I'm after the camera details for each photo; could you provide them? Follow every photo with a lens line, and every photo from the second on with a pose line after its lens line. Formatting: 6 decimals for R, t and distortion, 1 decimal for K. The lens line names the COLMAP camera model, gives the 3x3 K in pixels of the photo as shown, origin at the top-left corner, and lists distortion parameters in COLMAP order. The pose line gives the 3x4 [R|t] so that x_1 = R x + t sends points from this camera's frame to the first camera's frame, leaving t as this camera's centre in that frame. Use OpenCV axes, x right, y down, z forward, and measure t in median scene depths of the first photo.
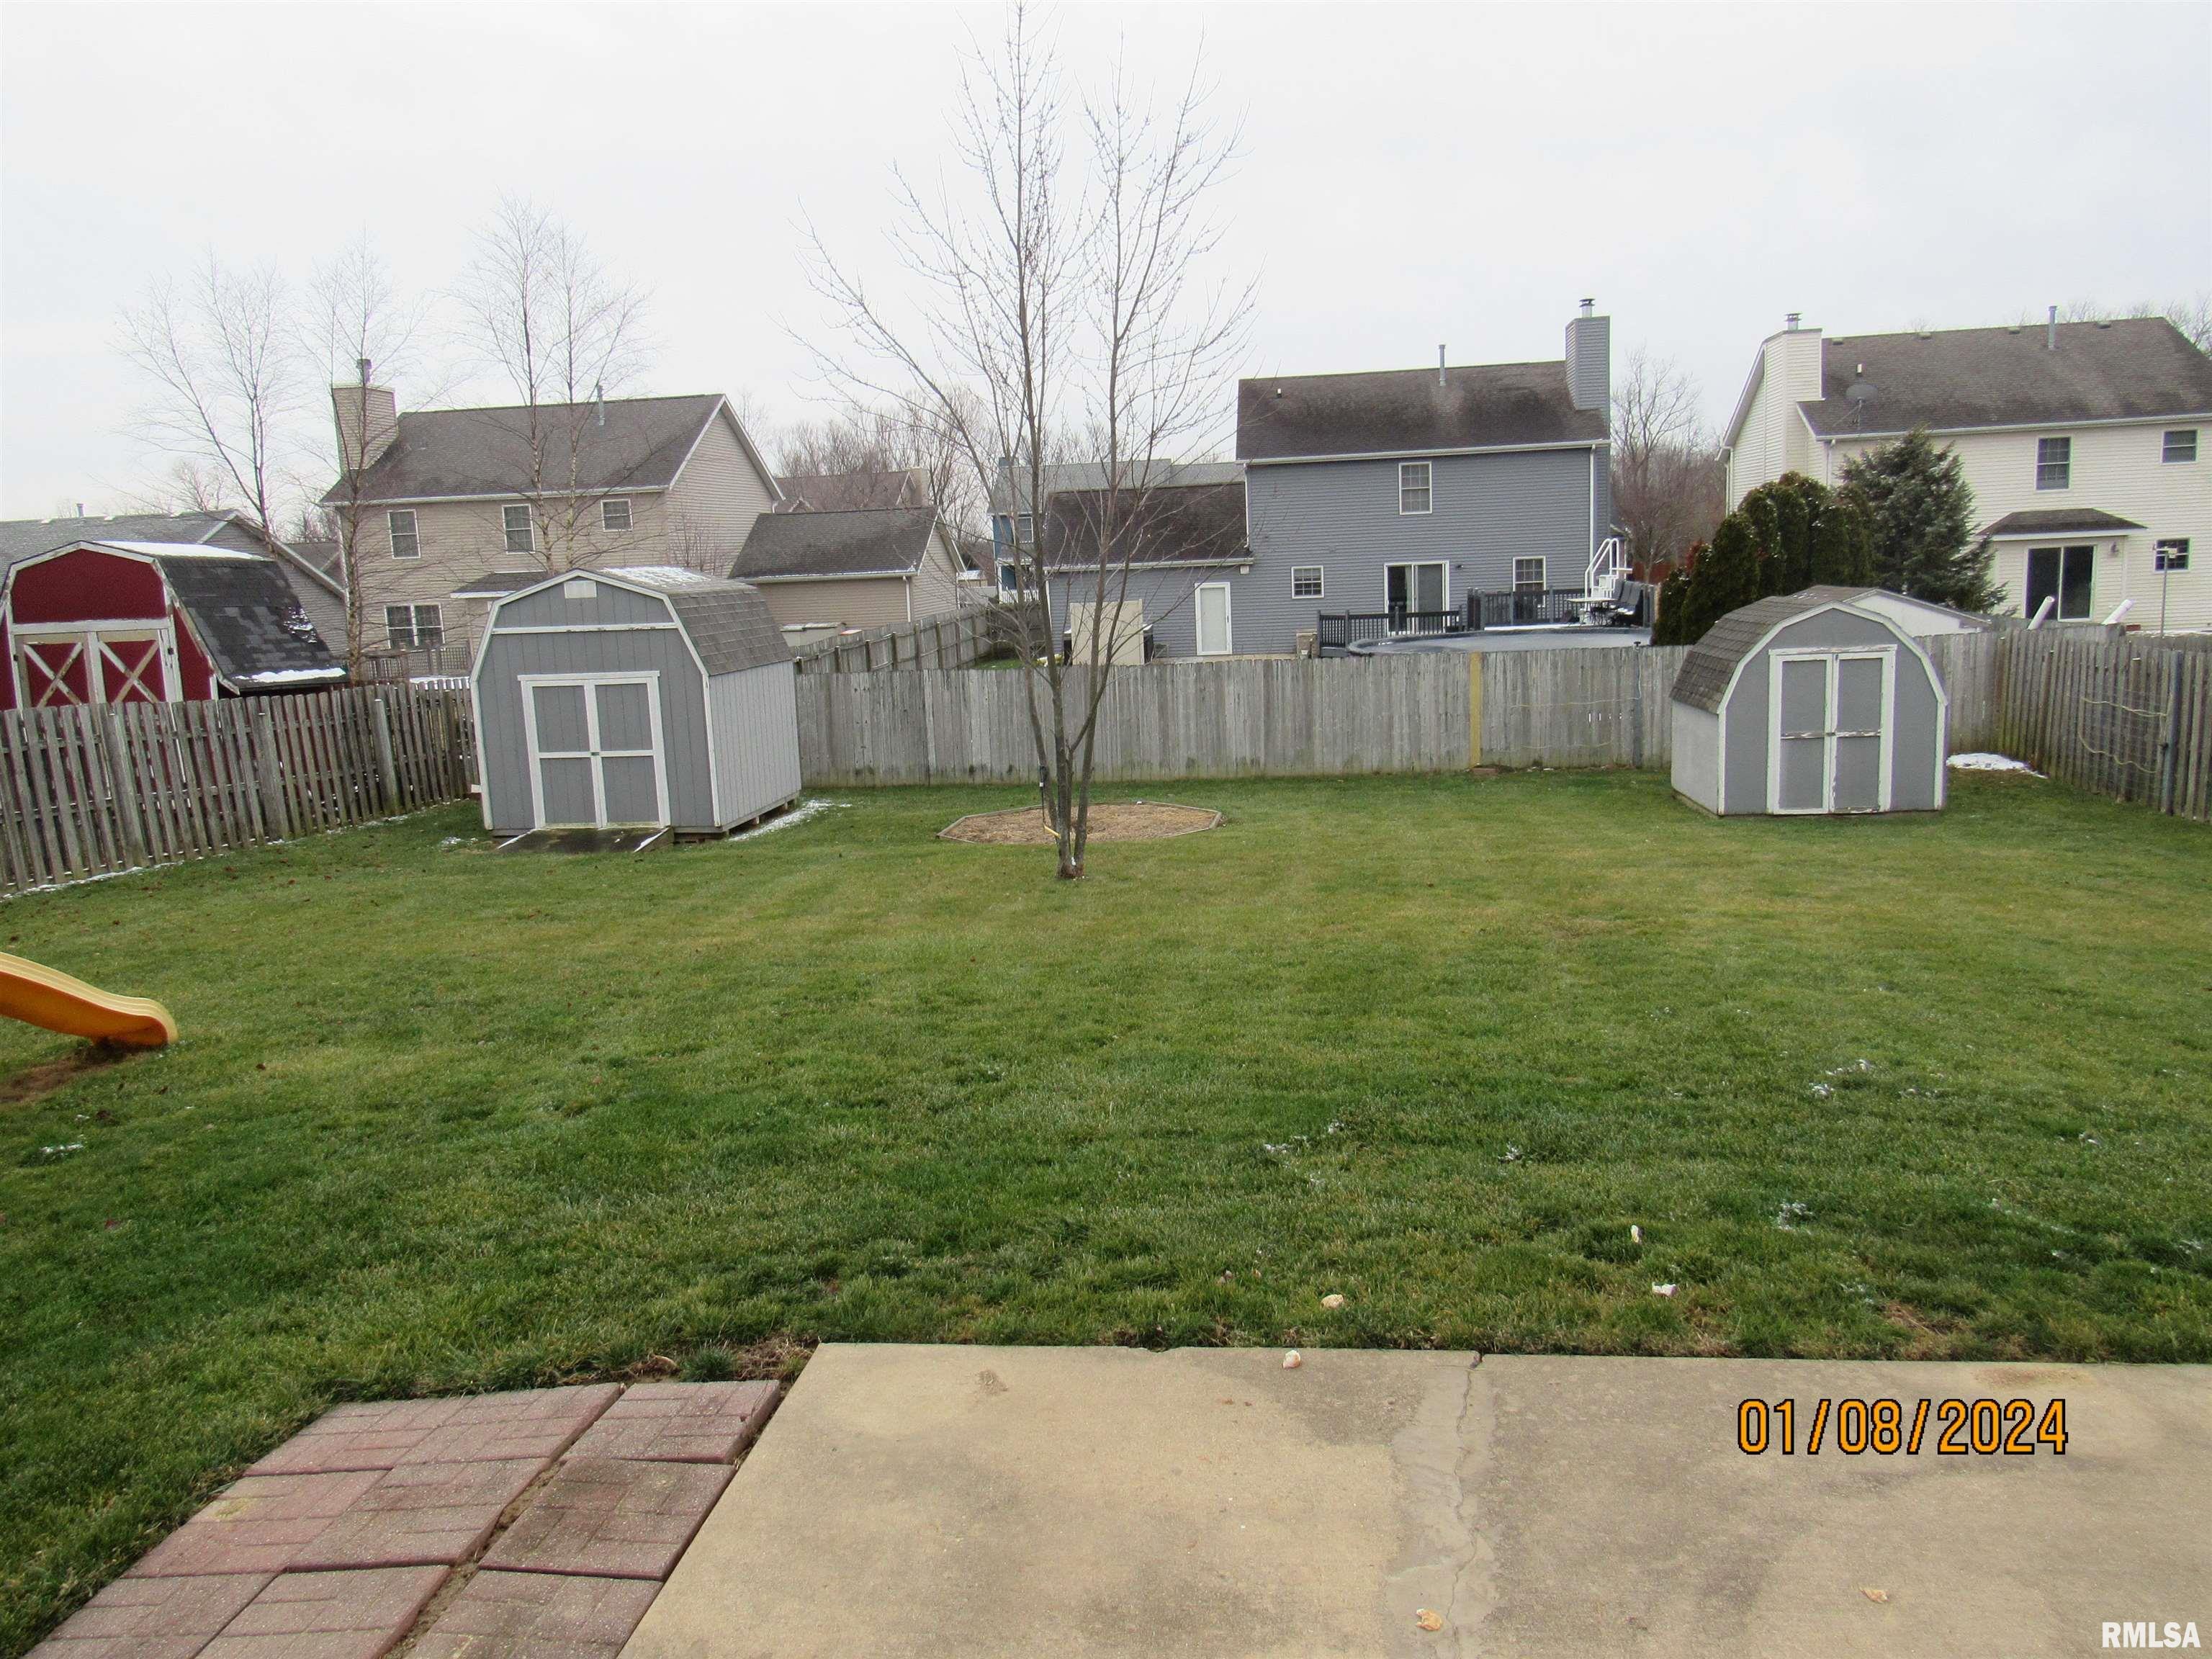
lens RADIAL K [[1577.2, 0, 1116.8], [0, 1577.2, 847.5], [0, 0, 1]] dist [-0.033231, 0.011112]
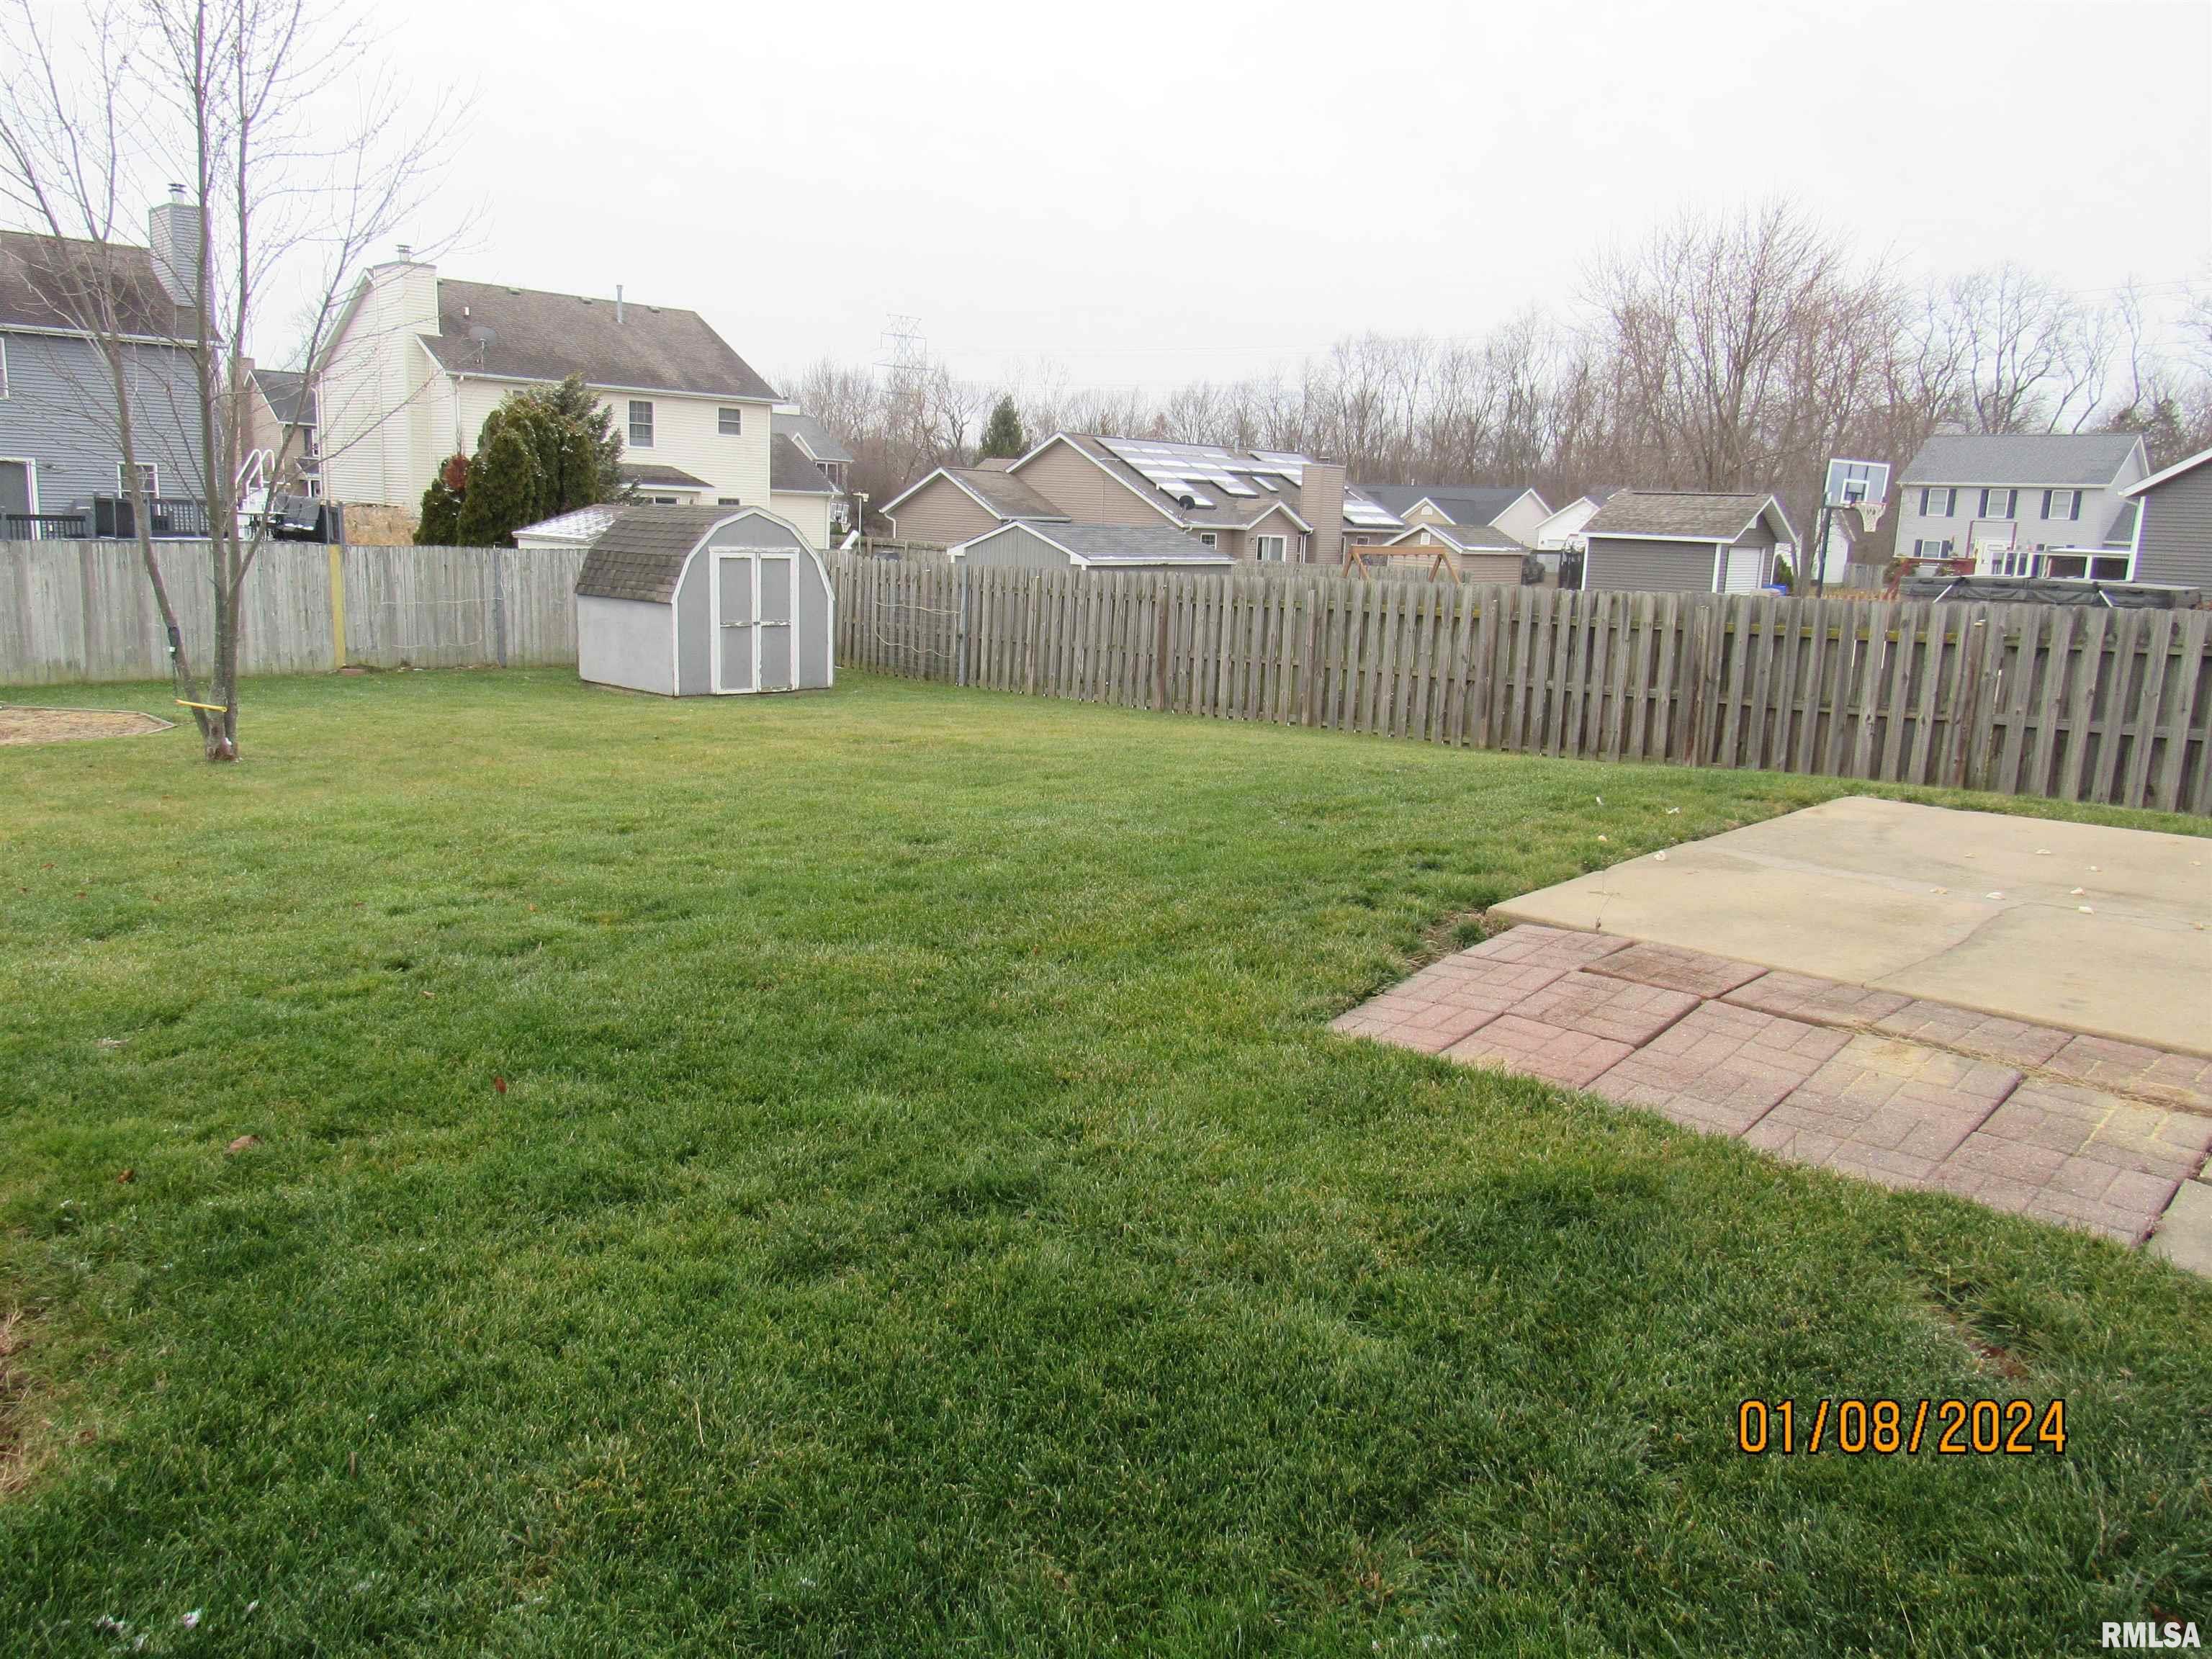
lens RADIAL K [[1577.2, 0, 1099.1], [0, 1577.2, 829.1], [0, 0, 1]] dist [-0.033231, 0.011112]
pose [[0.579657, -0.083124, 0.810610, -0.278506], [0.073085, 0.996078, 0.049881, 0.031432], [-0.811577, 0.030330, 0.583458, 0.095951]]
